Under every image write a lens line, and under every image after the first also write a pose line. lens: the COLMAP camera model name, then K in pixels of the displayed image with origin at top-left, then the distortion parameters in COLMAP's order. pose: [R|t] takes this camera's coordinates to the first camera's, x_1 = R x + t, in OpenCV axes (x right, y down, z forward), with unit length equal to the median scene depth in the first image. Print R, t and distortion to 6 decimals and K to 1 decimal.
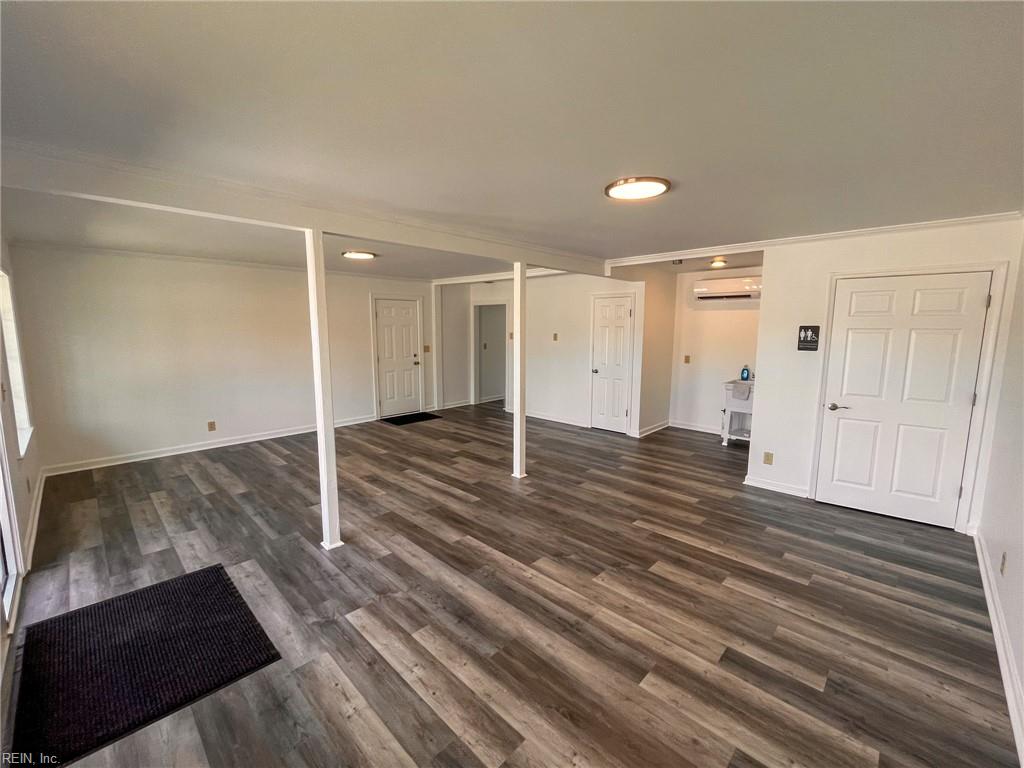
lens RADIAL K [[424.7, 0, 512.0], [0, 424.7, 384.0], [0, 0, 1]] dist [-0.000841, 0.000032]
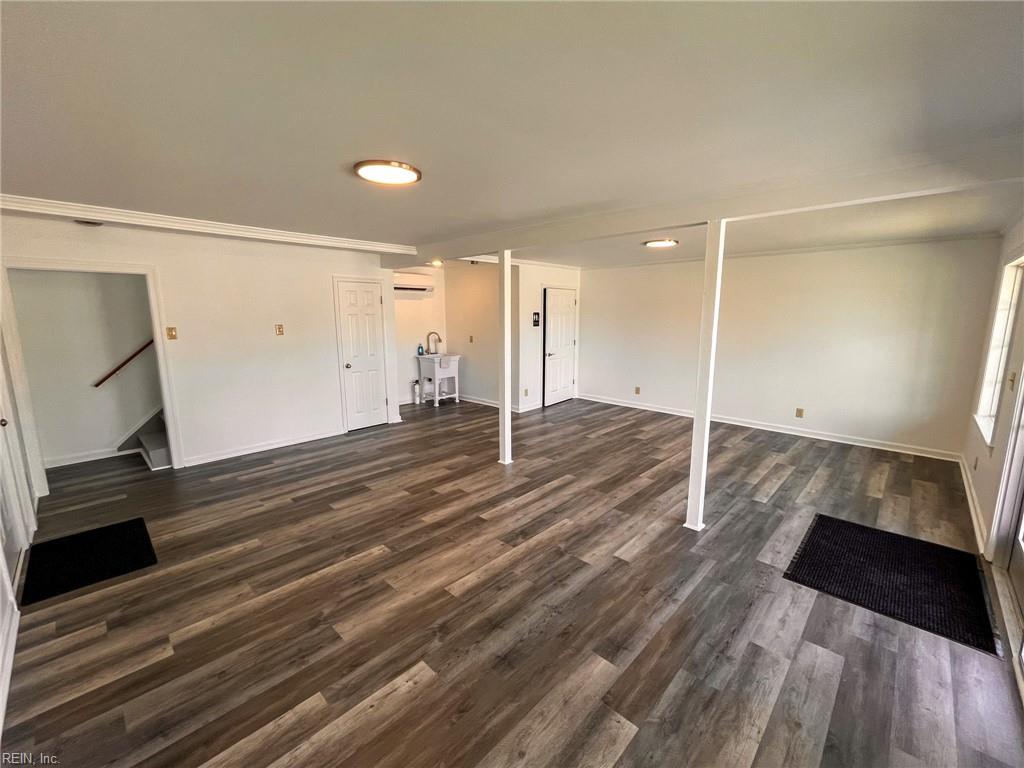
lens RADIAL K [[424.7, 0, 512.0], [0, 424.7, 384.0], [0, 0, 1]] dist [-0.000841, 0.000032]
pose [[-0.002762, -0.168617, 0.985678, -1.234991], [0.138767, 0.976080, 0.167364, -0.172614], [-0.990321, 0.137242, 0.020703, 1.225944]]
